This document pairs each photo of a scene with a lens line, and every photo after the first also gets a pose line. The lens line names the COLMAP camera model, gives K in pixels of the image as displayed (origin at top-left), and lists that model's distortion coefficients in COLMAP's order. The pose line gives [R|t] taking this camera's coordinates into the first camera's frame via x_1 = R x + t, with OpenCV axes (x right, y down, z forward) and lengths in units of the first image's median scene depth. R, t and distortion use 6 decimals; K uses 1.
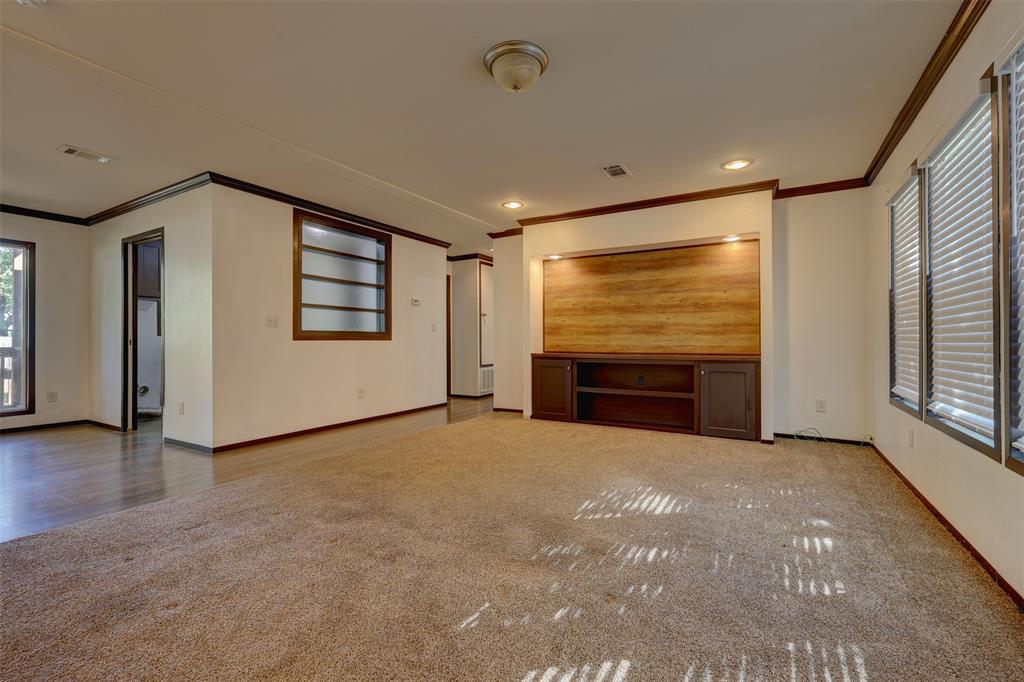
lens RADIAL K [[442.7, 0, 509.6], [0, 442.7, 337.5], [0, 0, 1]] dist [-0.001061, -0.000059]
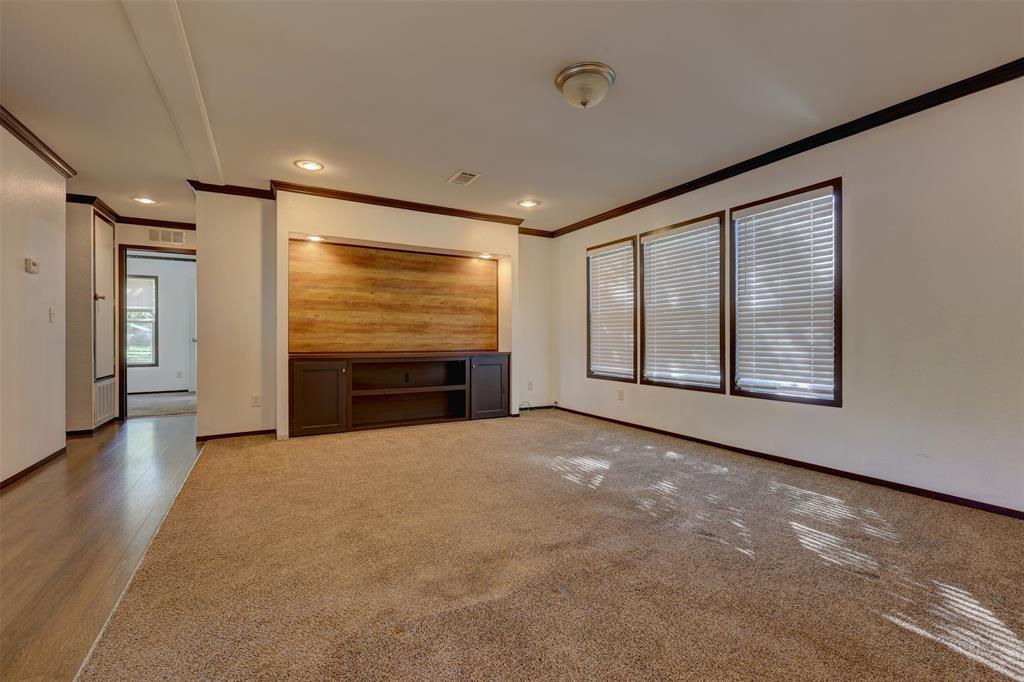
lens RADIAL K [[442.7, 0, 514.5], [0, 442.7, 340.7], [0, 0, 1]] dist [-0.001061, -0.000059]
pose [[0.501872, -0.003025, 0.864936, -0.469190], [-0.007576, 0.999940, 0.007894, 0.001179], [-0.864909, -0.010514, 0.501819, 0.278869]]
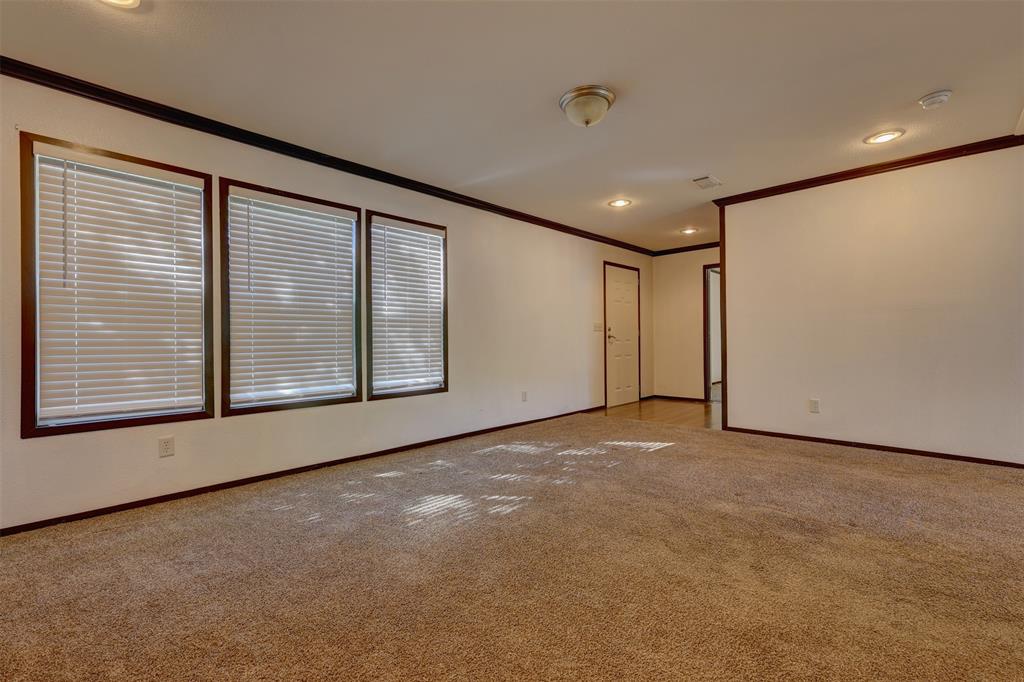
lens RADIAL K [[442.7, 0, 510.5], [0, 442.7, 341.8], [0, 0, 1]] dist [-0.001061, -0.000059]
pose [[-0.971516, 0.011120, 0.236713, -0.031515], [0.009203, 0.999915, -0.009200, 0.007410], [-0.236795, -0.006760, -0.971536, 1.004093]]
